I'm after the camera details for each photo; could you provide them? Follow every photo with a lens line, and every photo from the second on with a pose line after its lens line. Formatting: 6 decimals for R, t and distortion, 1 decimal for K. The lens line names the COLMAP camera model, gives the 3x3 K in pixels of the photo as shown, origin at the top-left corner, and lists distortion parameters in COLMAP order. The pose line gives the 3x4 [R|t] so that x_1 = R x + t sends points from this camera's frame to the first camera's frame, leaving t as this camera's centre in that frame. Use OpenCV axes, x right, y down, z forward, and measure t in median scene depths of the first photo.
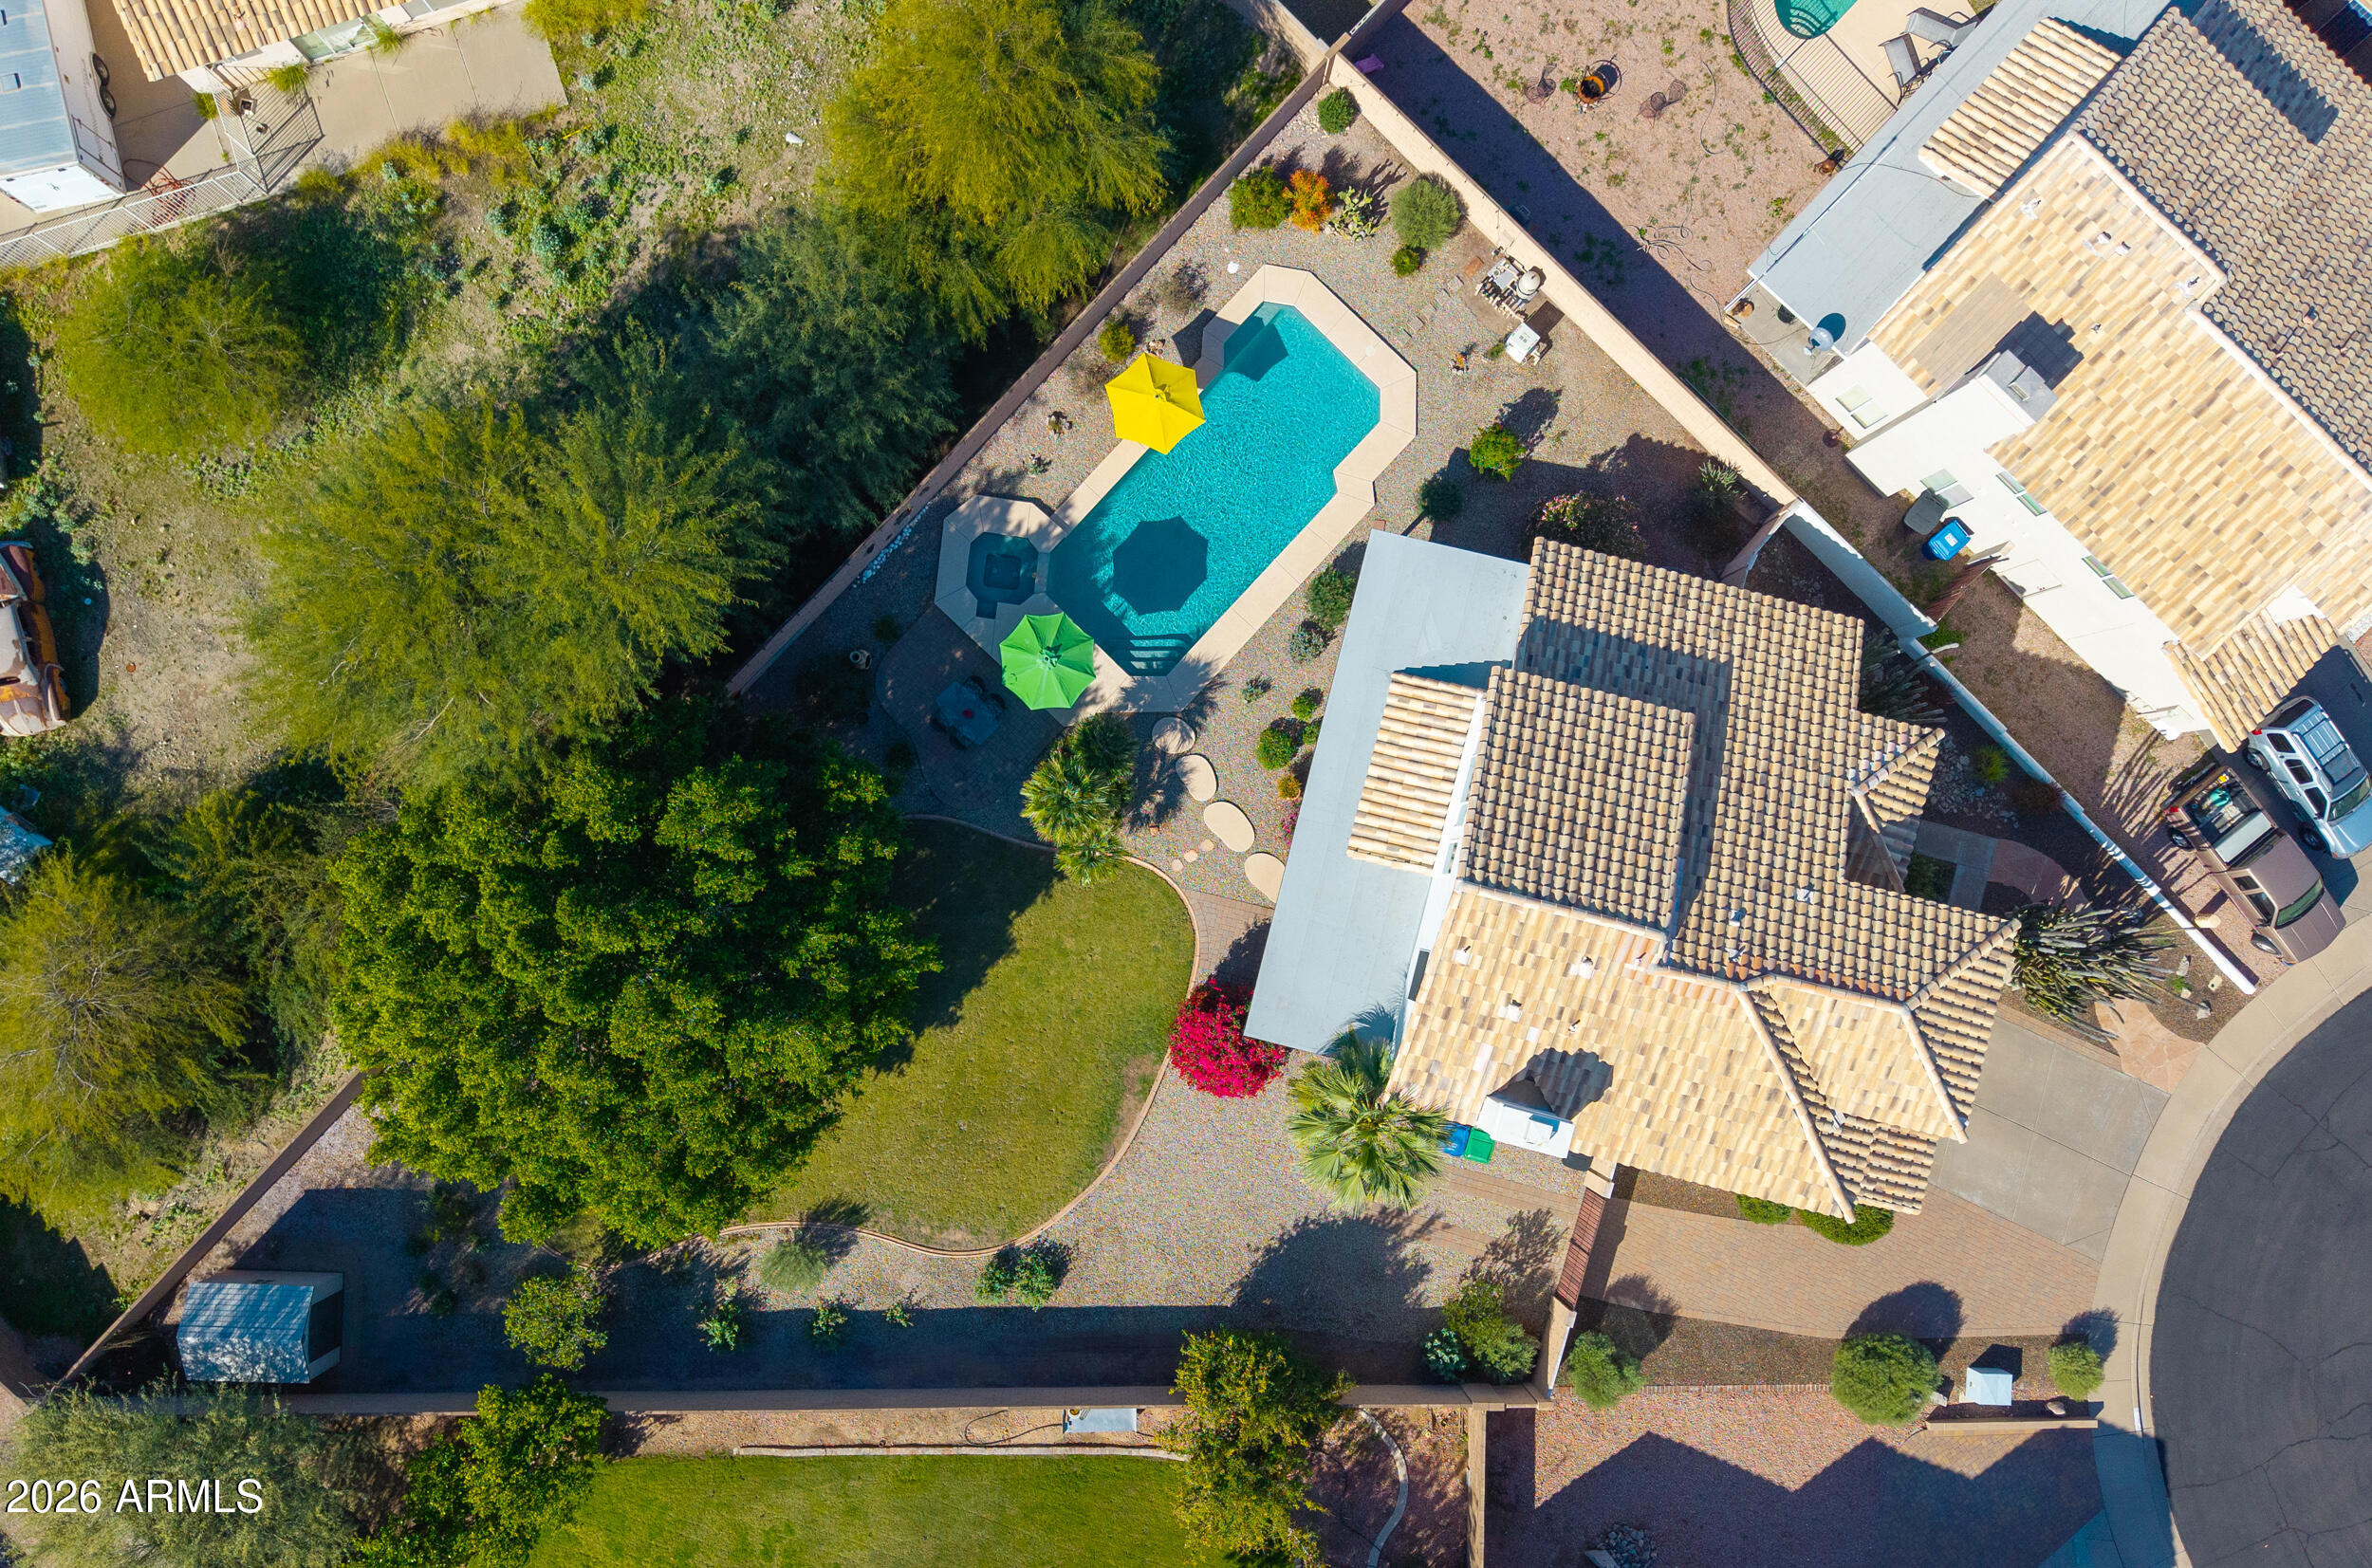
lens RADIAL K [[1817.3, 0, 1125.0], [0, 1817.3, 785.1], [0, 0, 1]] dist [0.008378, 0.010086]
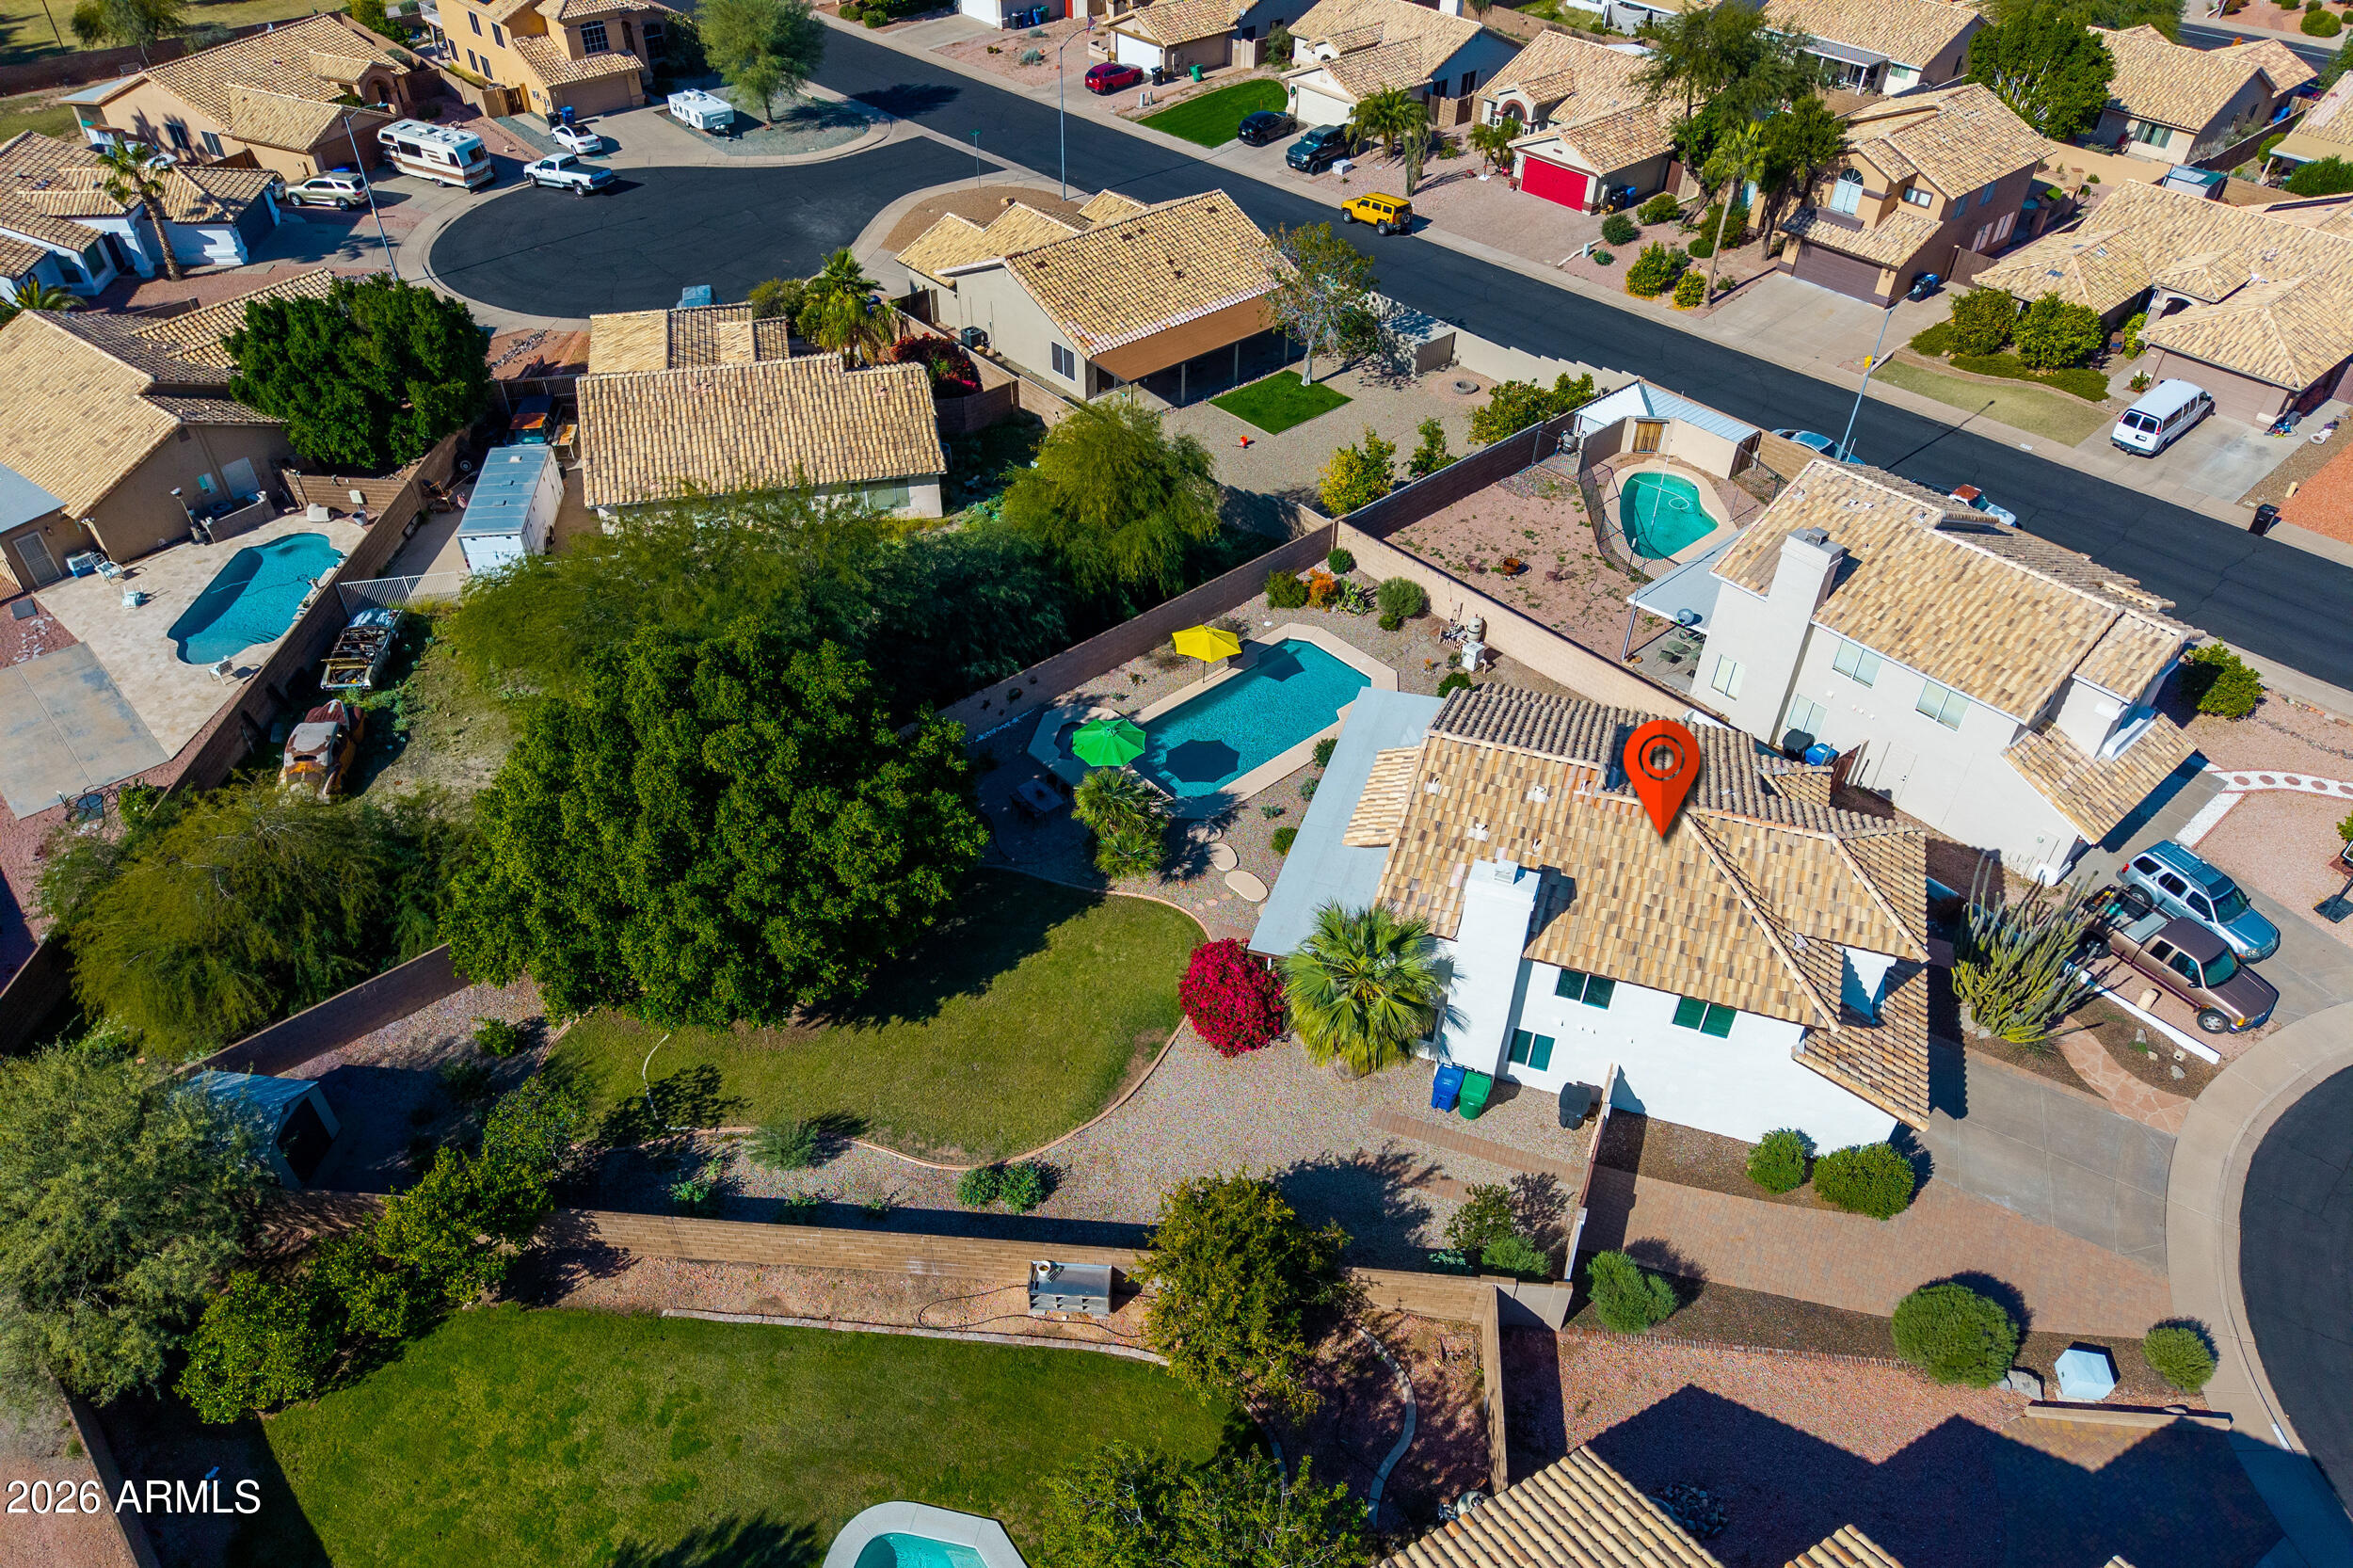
lens RADIAL K [[1555.4, 0, 1170.9], [0, 1555.4, 881.5], [0, 0, 1]] dist [0.021337, -0.000525]
pose [[0.996361, 0.055407, -0.064771, 0.074609], [-0.085153, 0.680691, -0.727604, 0.758303], [0.003775, 0.730472, 0.682932, 0.313149]]
